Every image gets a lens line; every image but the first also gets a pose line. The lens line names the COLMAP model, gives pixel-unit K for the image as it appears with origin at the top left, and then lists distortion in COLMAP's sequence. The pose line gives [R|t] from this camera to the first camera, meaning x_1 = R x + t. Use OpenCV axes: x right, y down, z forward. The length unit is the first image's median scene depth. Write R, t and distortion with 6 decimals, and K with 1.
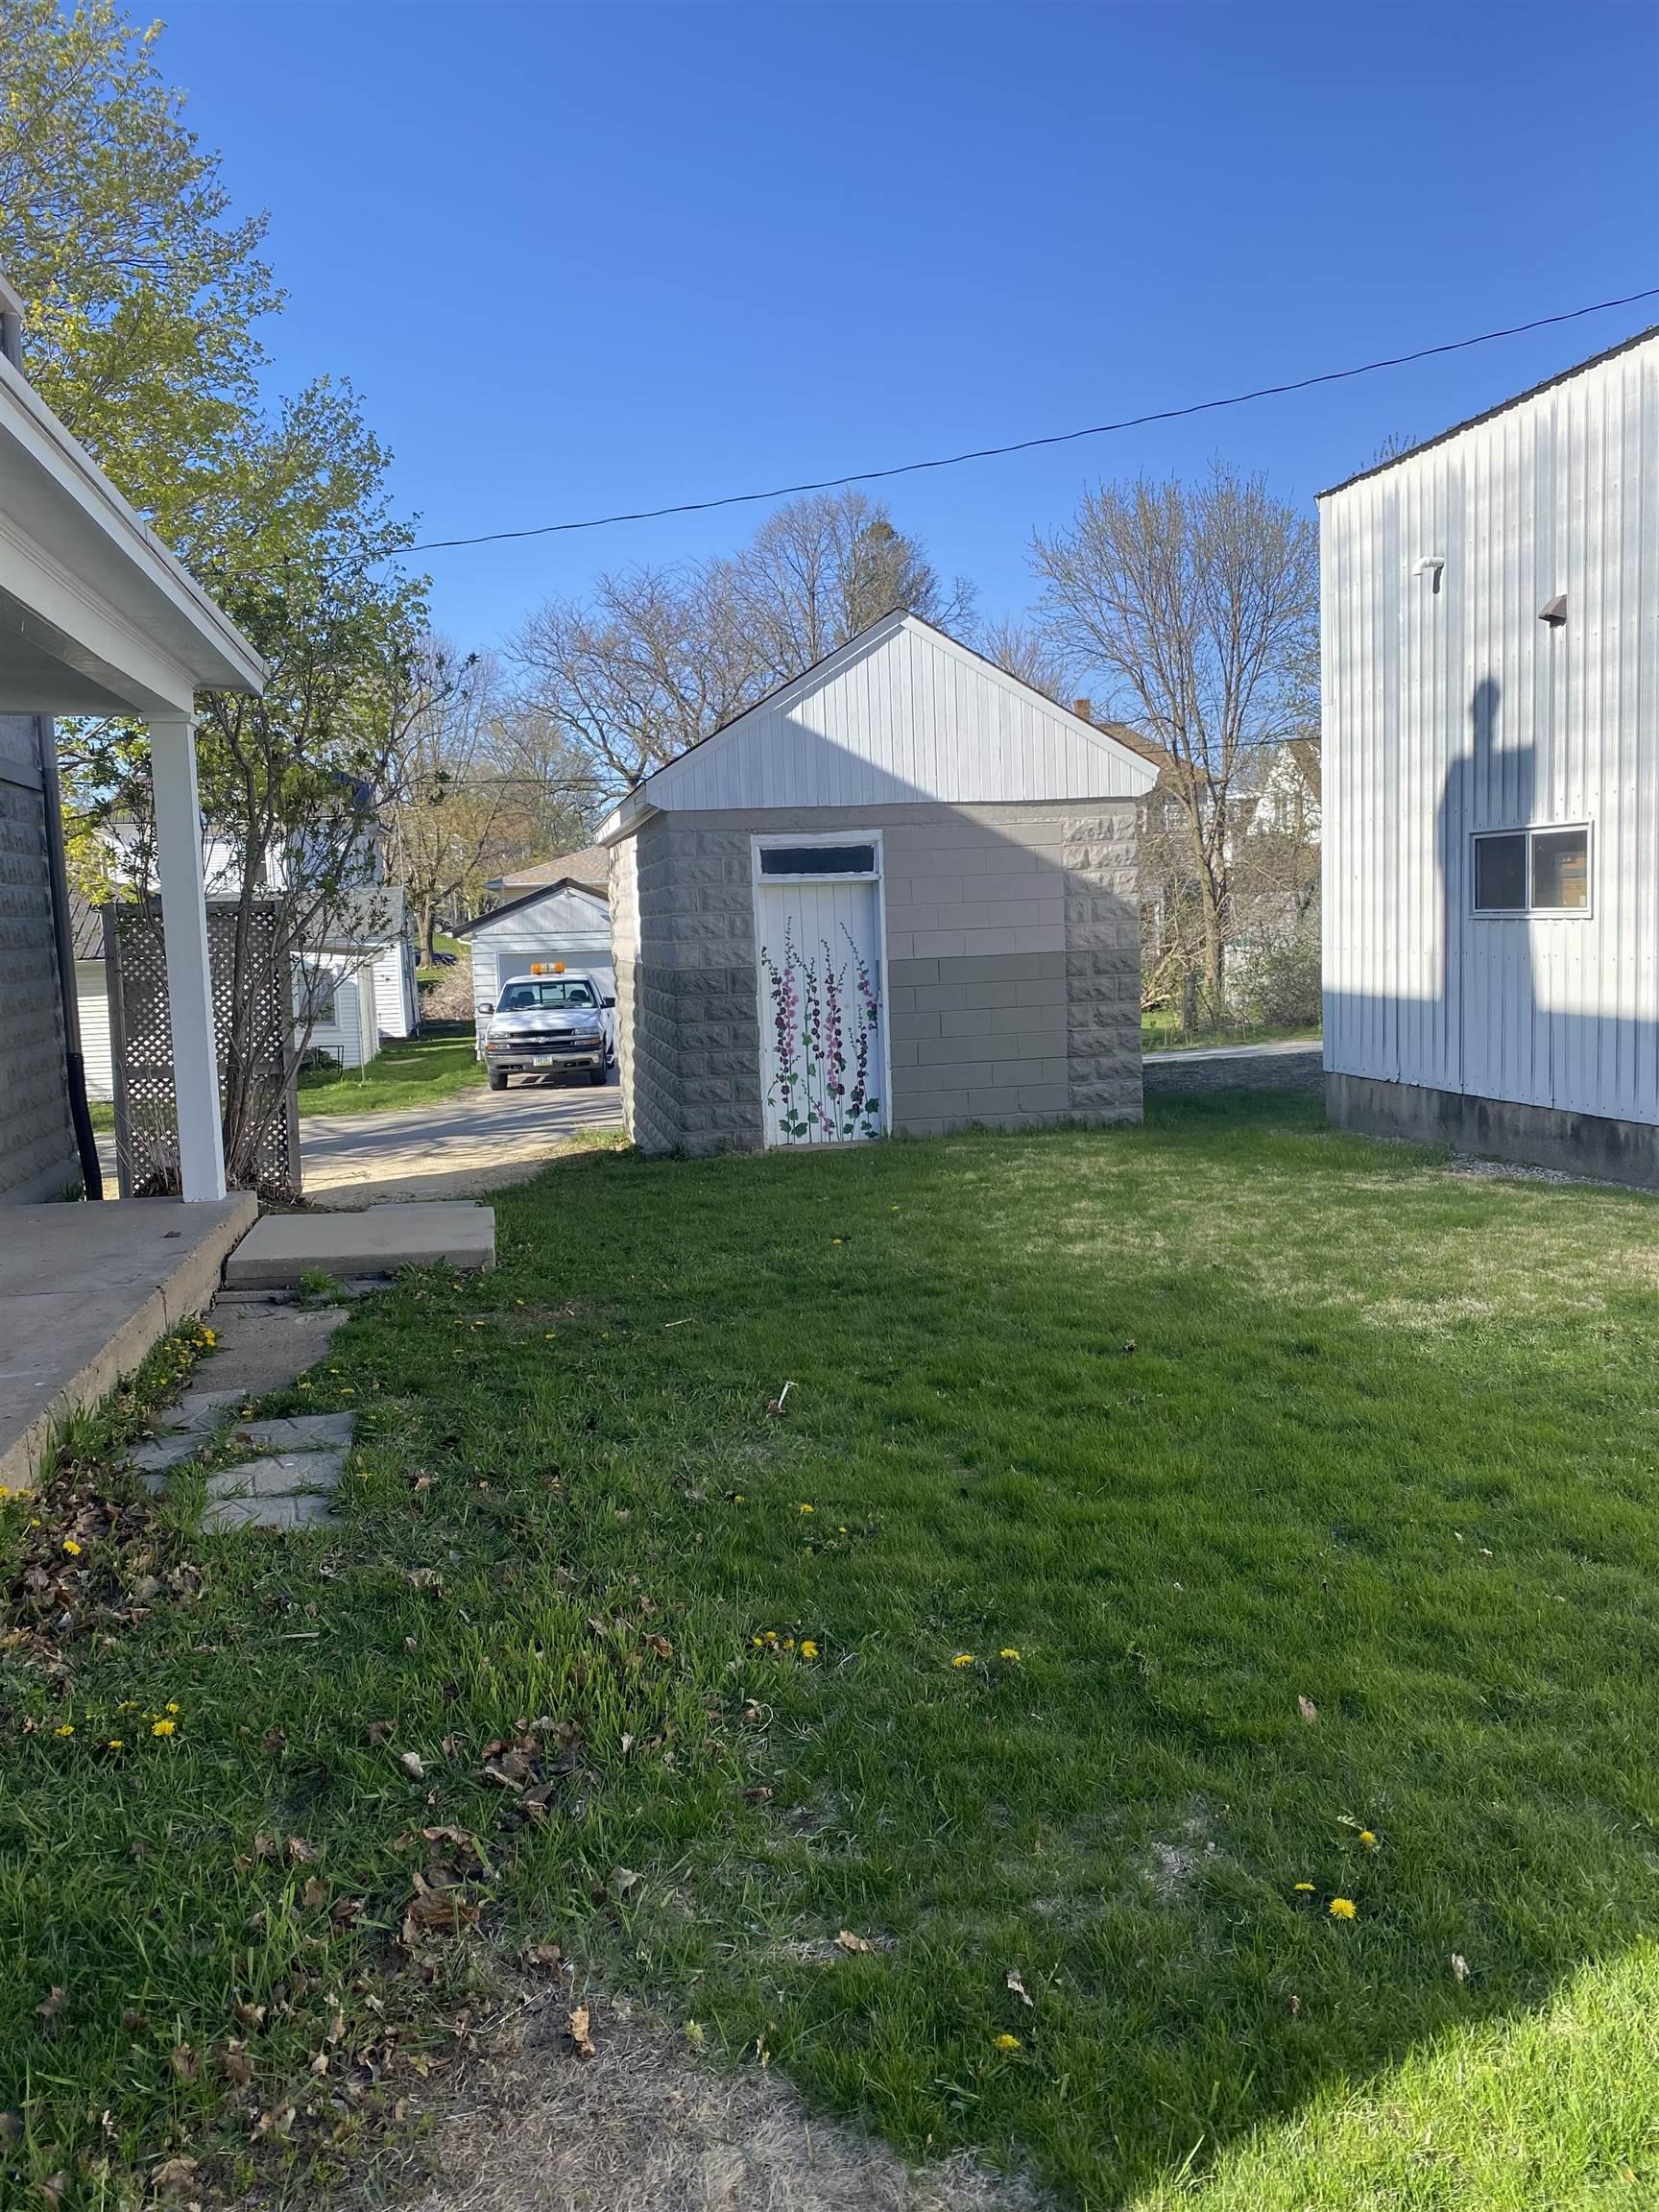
lens RADIAL K [[1689.8, 0, 828.5], [0, 1689.8, 1100.0], [0, 0, 1]] dist [0.009886, -0.000849]
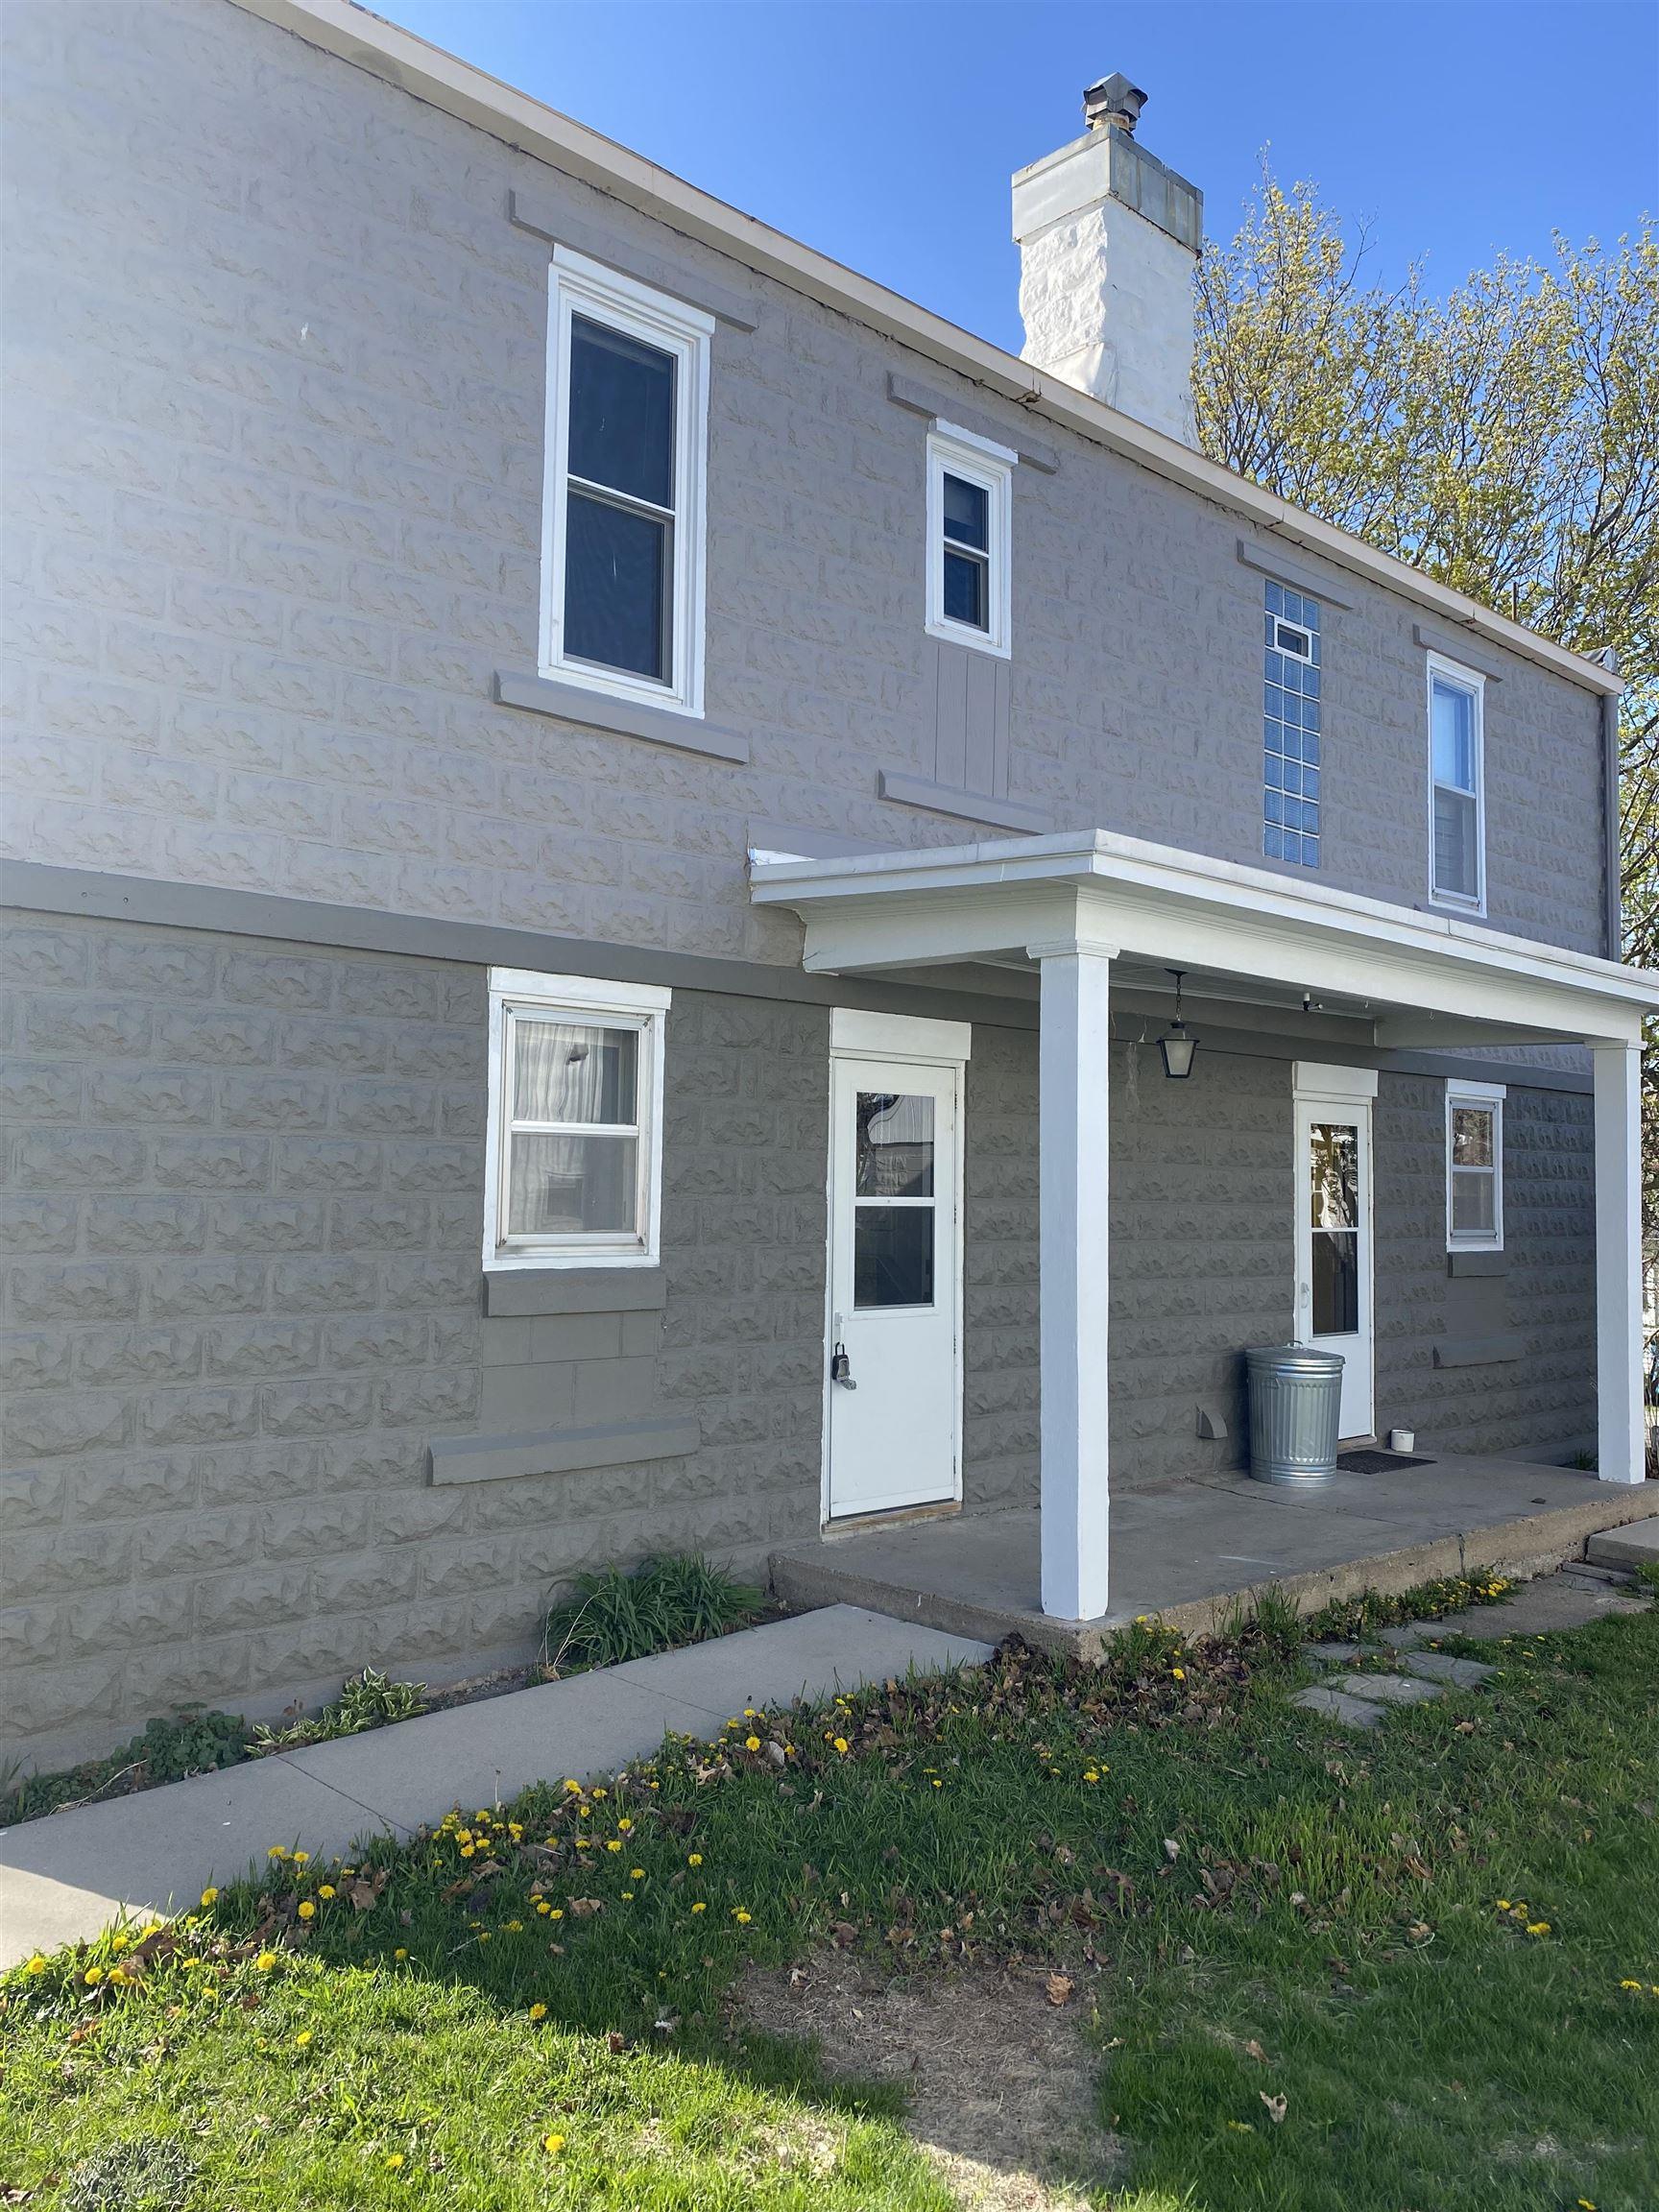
lens RADIAL K [[1689.8, 0, 827.0], [0, 1689.8, 1103.3], [0, 0, 1]] dist [0.009886, -0.000849]
pose [[0.522124, 0.001471, -0.852868, 0.642212], [-0.130449, 0.988370, -0.078156, -0.064434], [0.842834, 0.152063, 0.516243, -0.065863]]
